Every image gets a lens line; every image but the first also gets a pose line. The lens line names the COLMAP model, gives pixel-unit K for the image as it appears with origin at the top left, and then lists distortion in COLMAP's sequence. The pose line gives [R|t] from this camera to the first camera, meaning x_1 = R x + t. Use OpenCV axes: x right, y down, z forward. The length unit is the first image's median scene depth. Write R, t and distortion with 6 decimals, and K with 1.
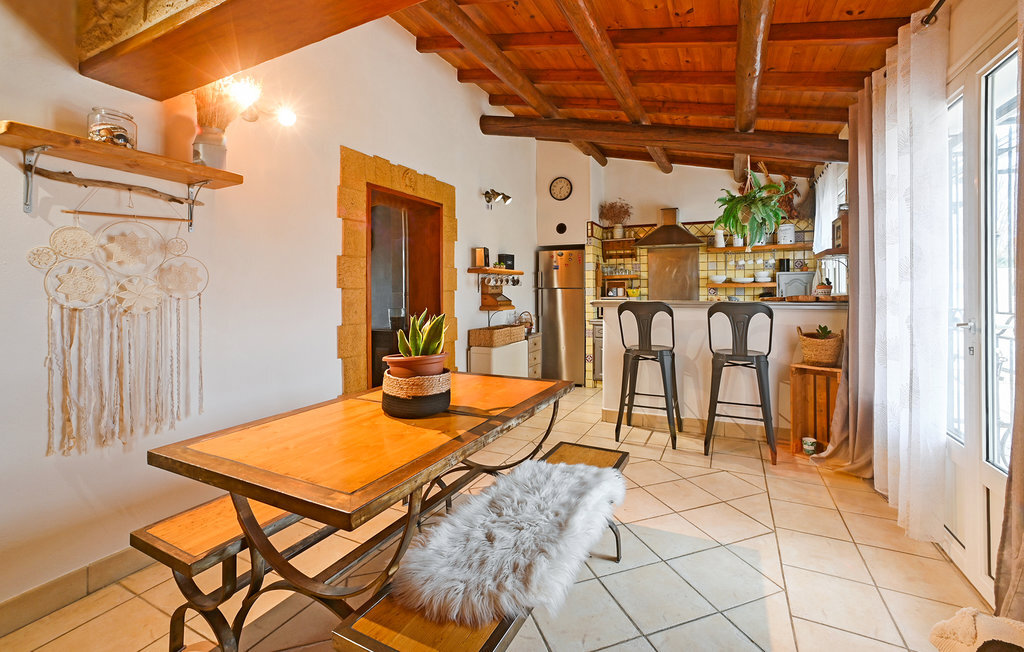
lens RADIAL K [[418.3, 0, 532.4], [0, 418.3, 287.3], [0, 0, 1]] dist [-0.026798, 0.004230]
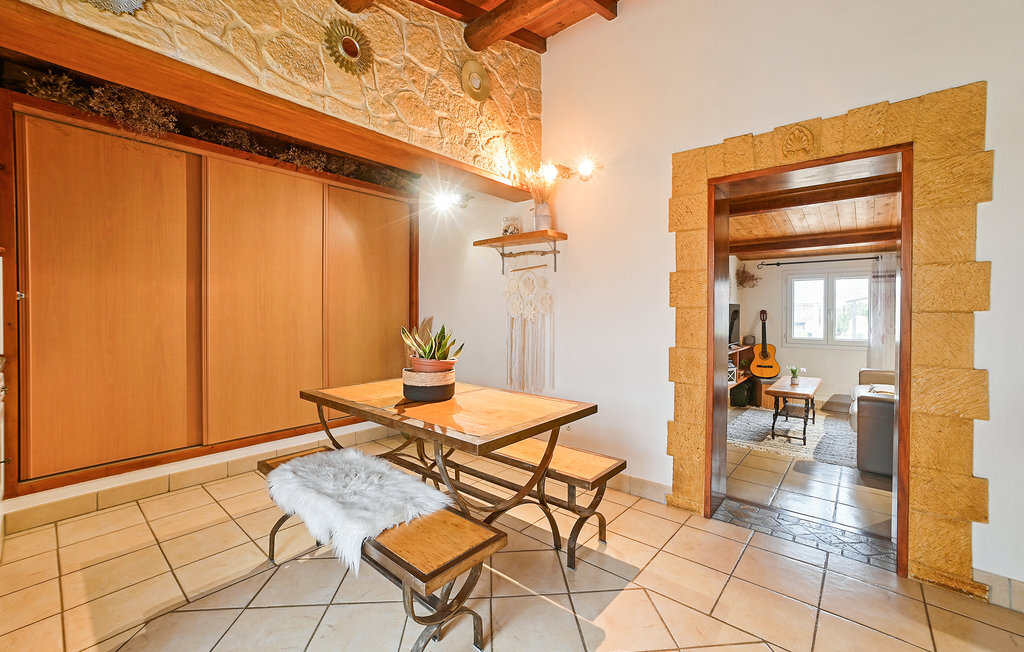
lens RADIAL K [[418.3, 0, 517.2], [0, 418.3, 316.5], [0, 0, 1]] dist [-0.026798, 0.004230]
pose [[-0.250048, 0.016244, -0.968097, 0.749031], [0.002978, 0.999867, 0.016008, 0.010562], [0.968229, 0.001119, -0.250063, 1.257403]]
